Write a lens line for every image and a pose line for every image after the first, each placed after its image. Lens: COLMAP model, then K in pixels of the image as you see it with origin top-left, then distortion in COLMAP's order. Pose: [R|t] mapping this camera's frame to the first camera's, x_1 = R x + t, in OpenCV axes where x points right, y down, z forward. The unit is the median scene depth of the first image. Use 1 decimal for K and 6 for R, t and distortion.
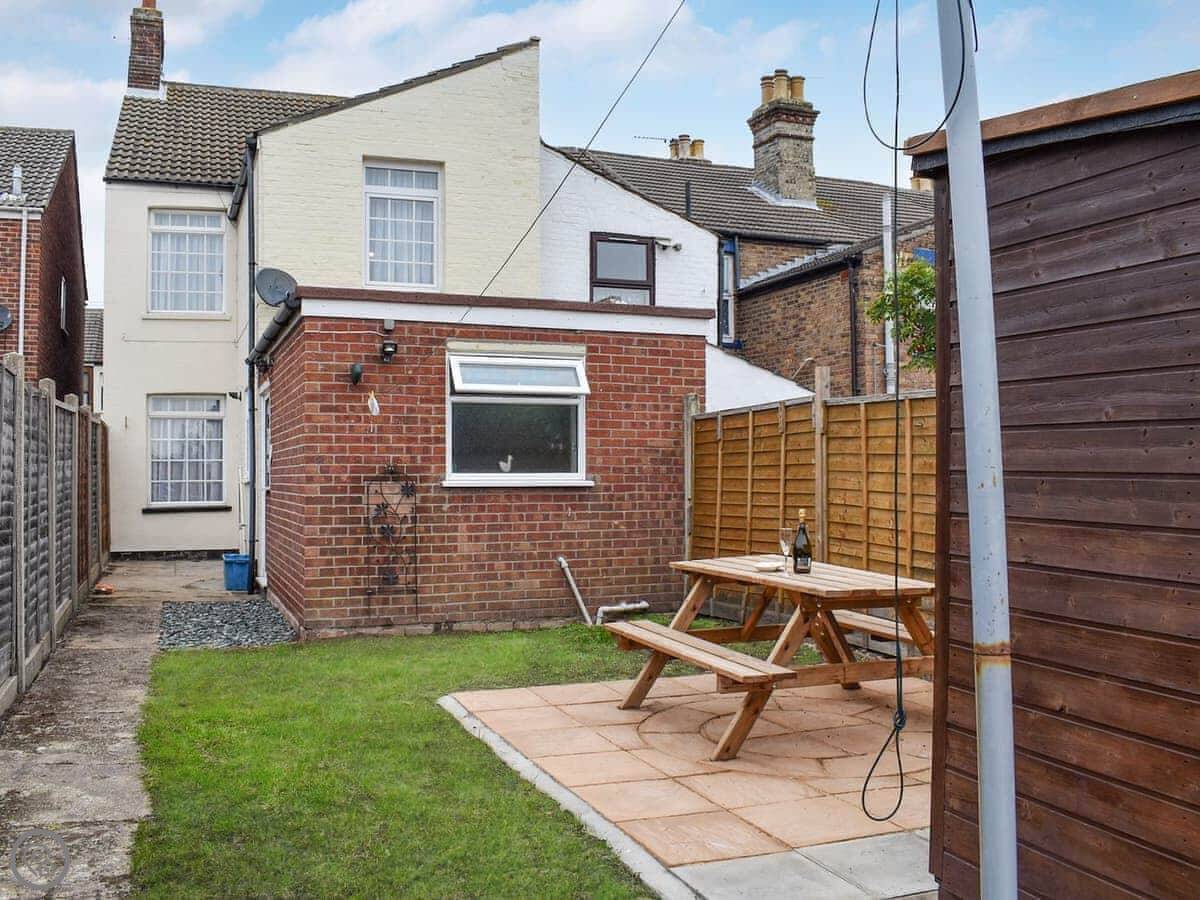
lens RADIAL K [[1105.5, 0, 536.6], [0, 1105.5, 452.7], [0, 0, 1]] dist [-0.104556, 0.002863]
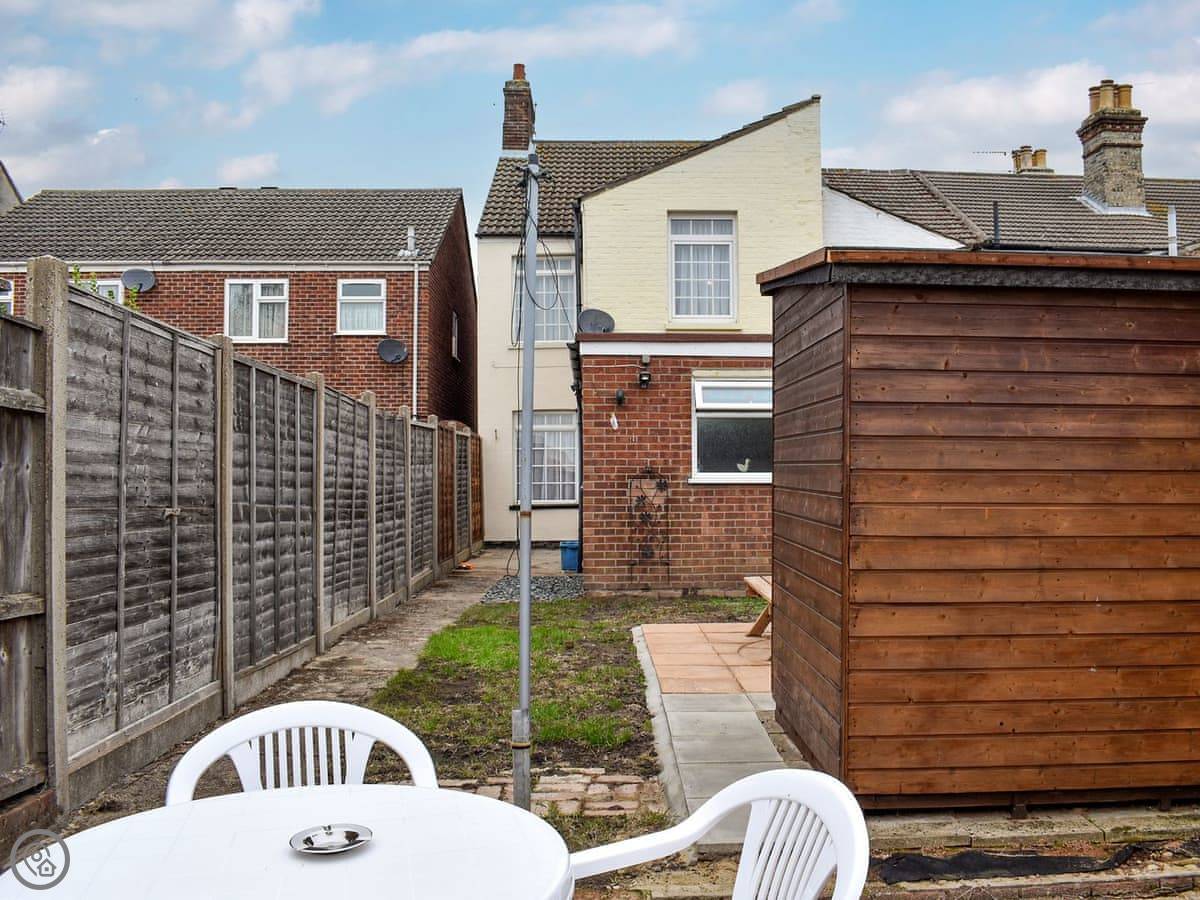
lens RADIAL K [[1105.5, 0, 600.2], [0, 1105.5, 456.9], [0, 0, 1]] dist [-0.104556, 0.002863]
pose [[0.951518, -0.006584, -0.307521, 0.138766], [0.005639, 0.999976, -0.003960, 0.003030], [0.307540, 0.002034, 0.951533, -0.168787]]
